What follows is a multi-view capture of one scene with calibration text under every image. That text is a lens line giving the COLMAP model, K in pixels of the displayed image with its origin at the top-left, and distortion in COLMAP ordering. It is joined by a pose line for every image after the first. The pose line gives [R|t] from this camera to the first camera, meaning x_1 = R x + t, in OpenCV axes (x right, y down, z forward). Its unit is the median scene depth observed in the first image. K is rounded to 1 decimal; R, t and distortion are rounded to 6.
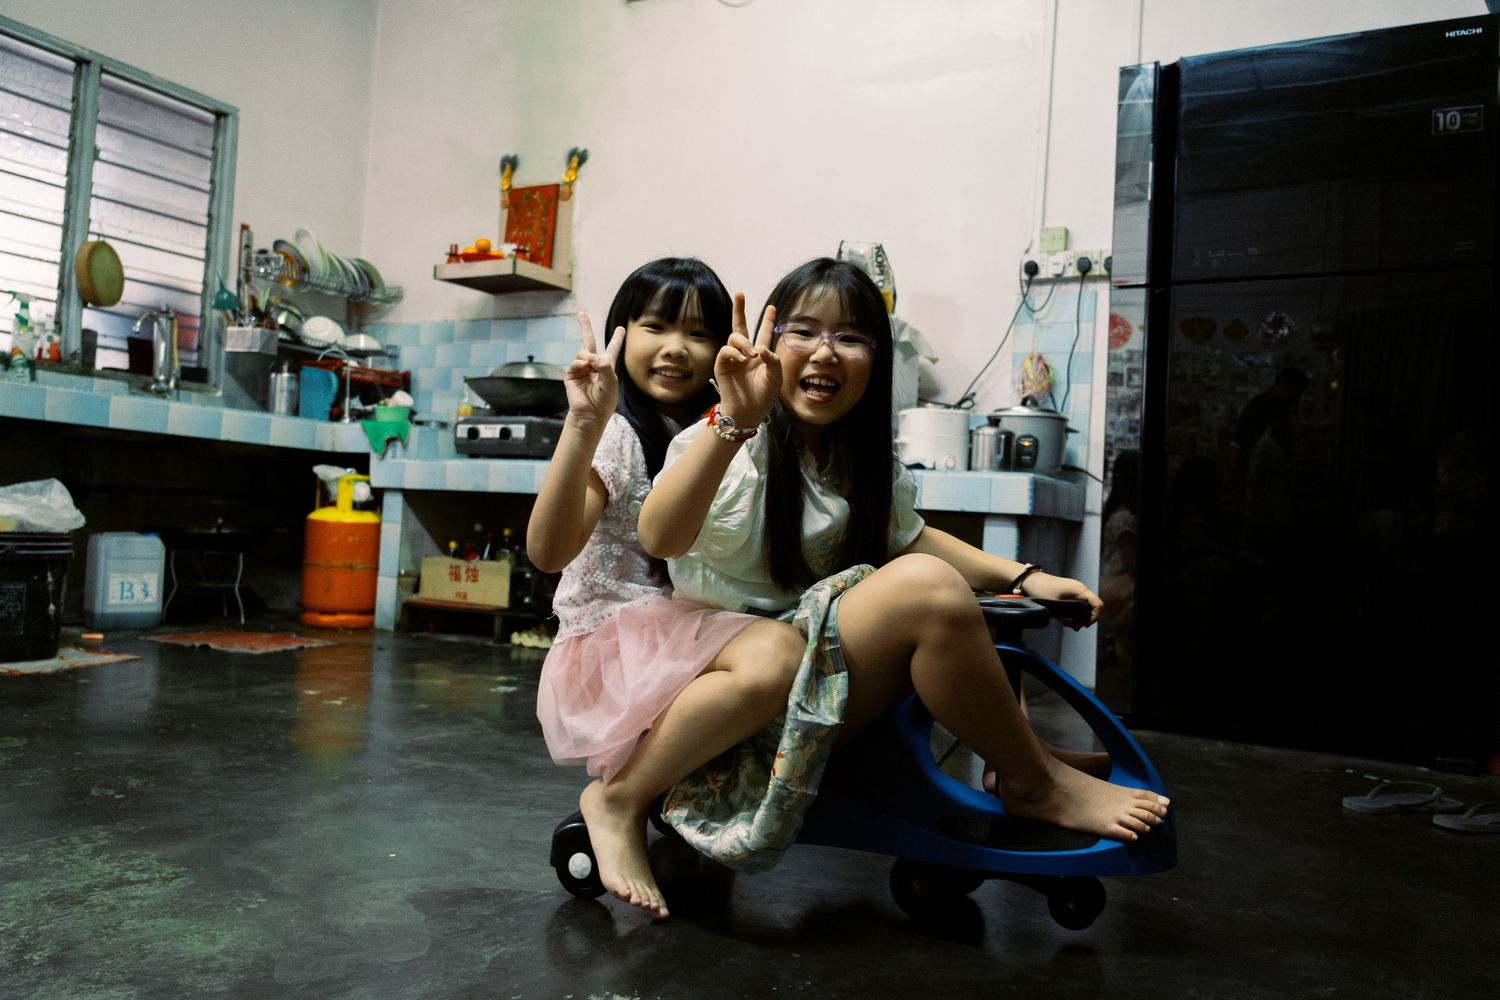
lens RADIAL K [[1161.7, 0, 753.0], [0, 1161.7, 497.2], [0, 0, 1]] dist [-0.008273, -0.002365]
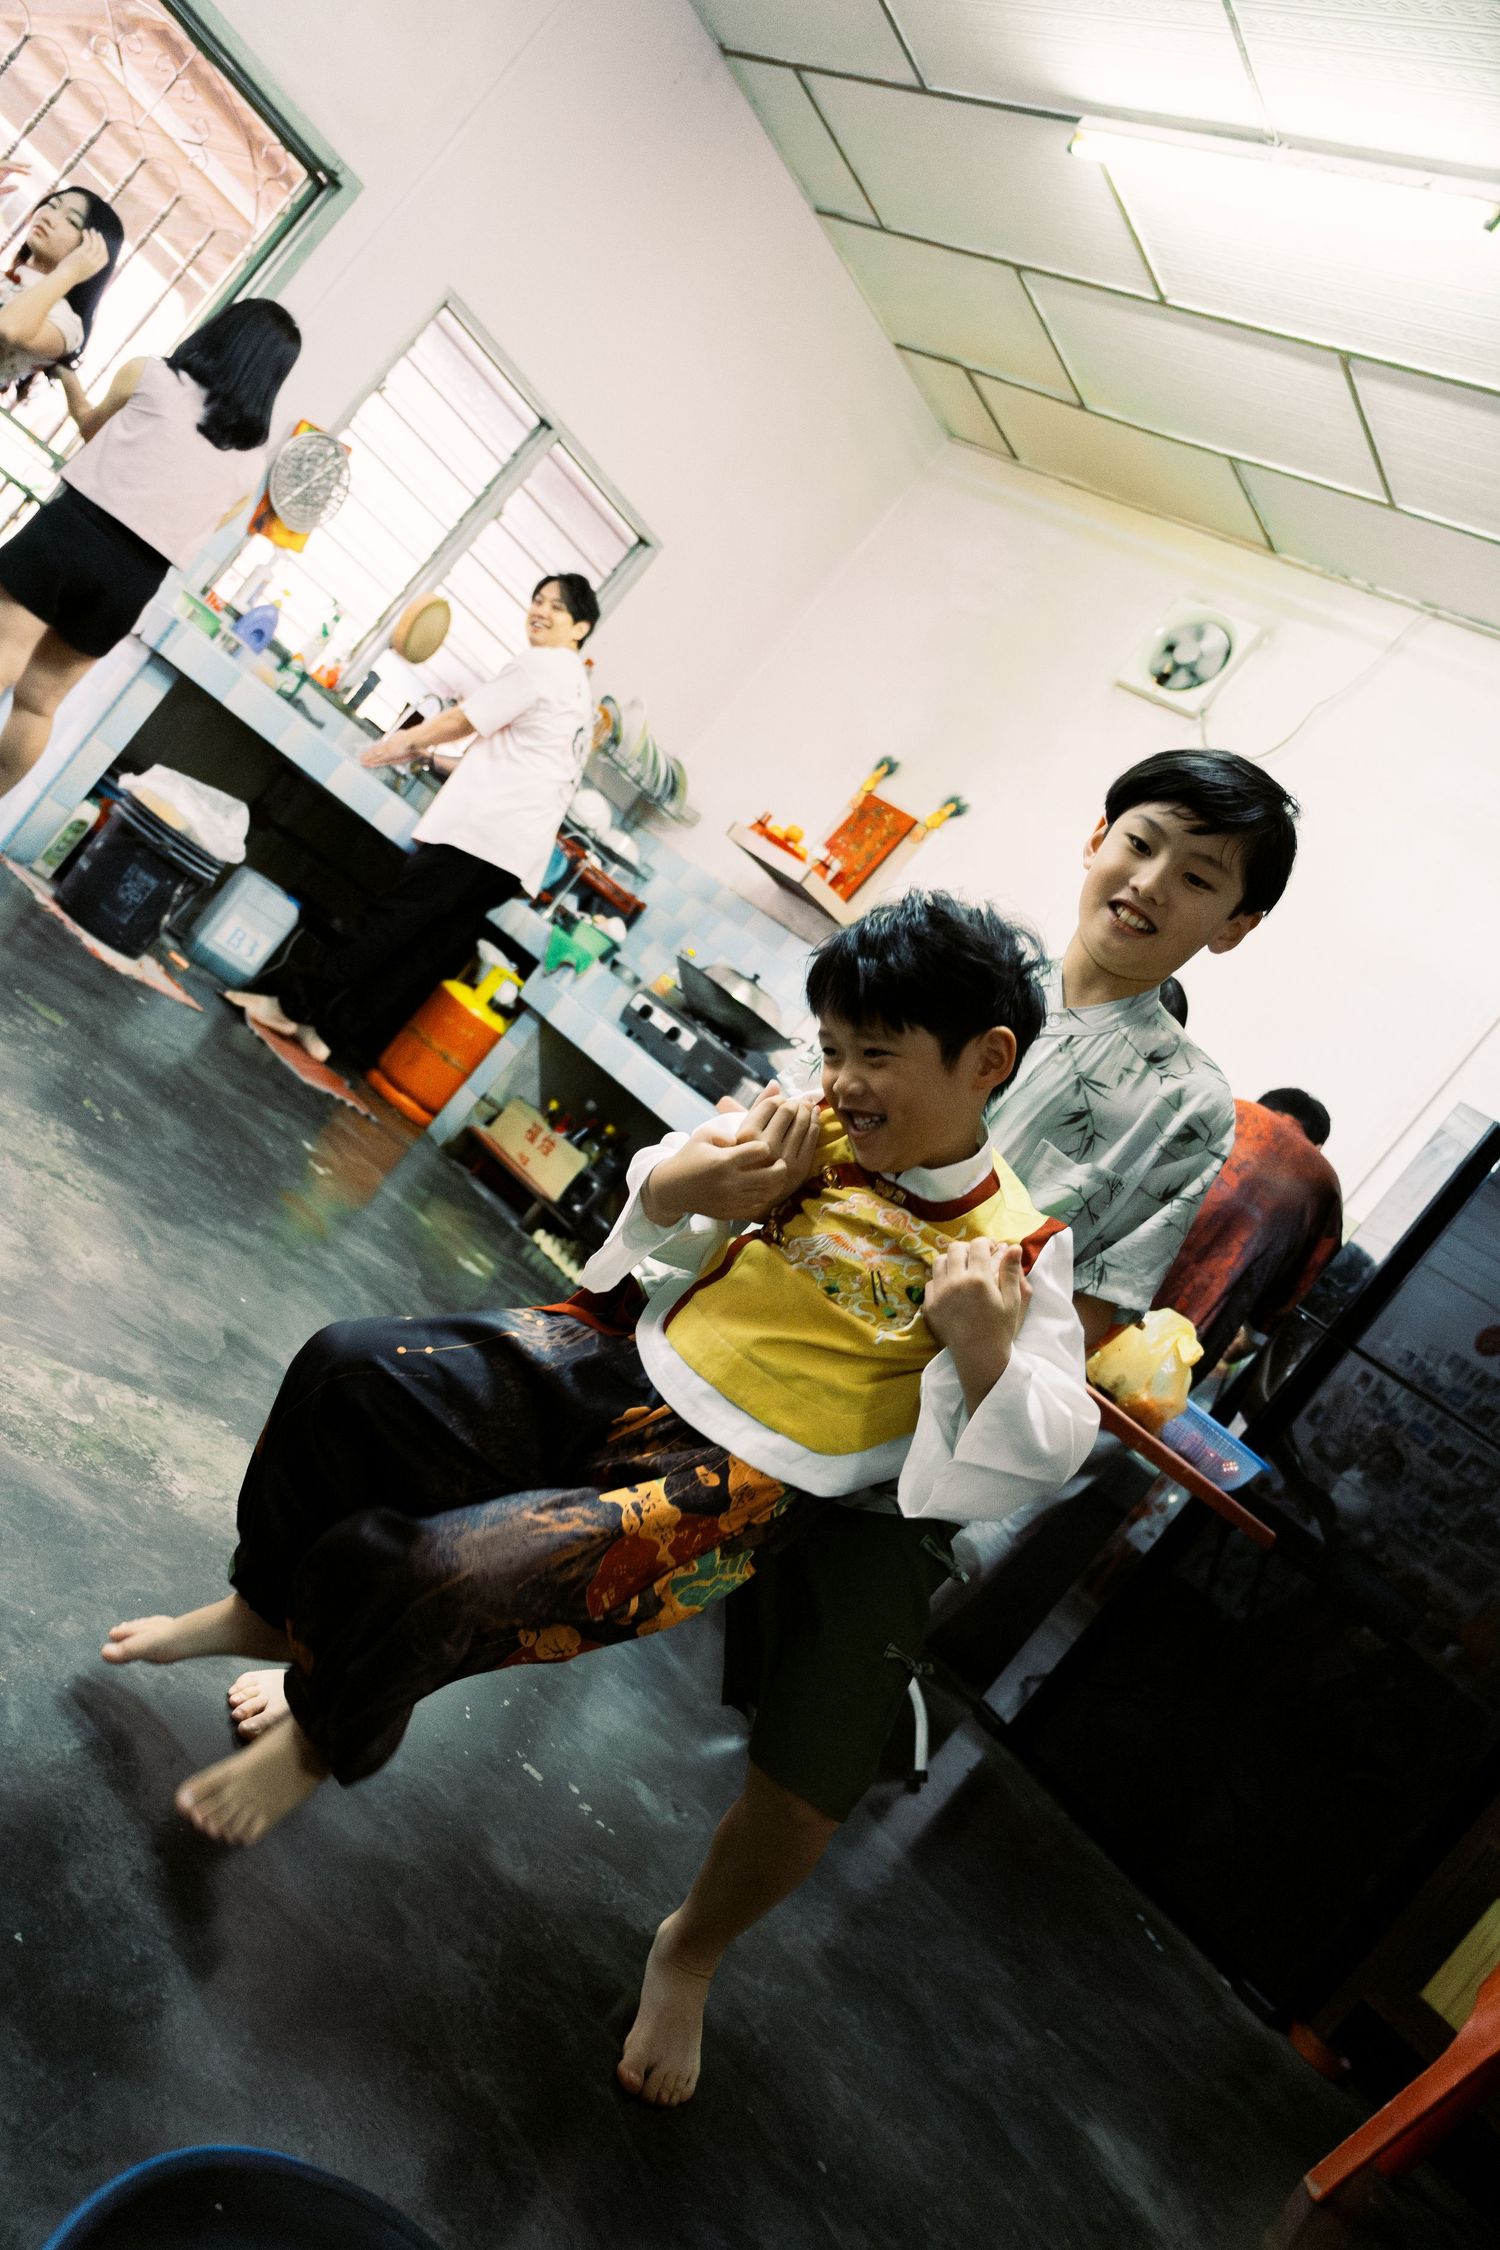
lens RADIAL K [[1742.5, 0, 746.1], [0, 1742.5, 1124.2], [0, 0, 1]] dist [-0.008273, -0.002365]
pose [[0.791442, 0.576708, -0.202552, 0.120660], [-0.585426, 0.810476, 0.020128, -0.056564], [0.175771, 0.102649, 0.979065, -0.222923]]
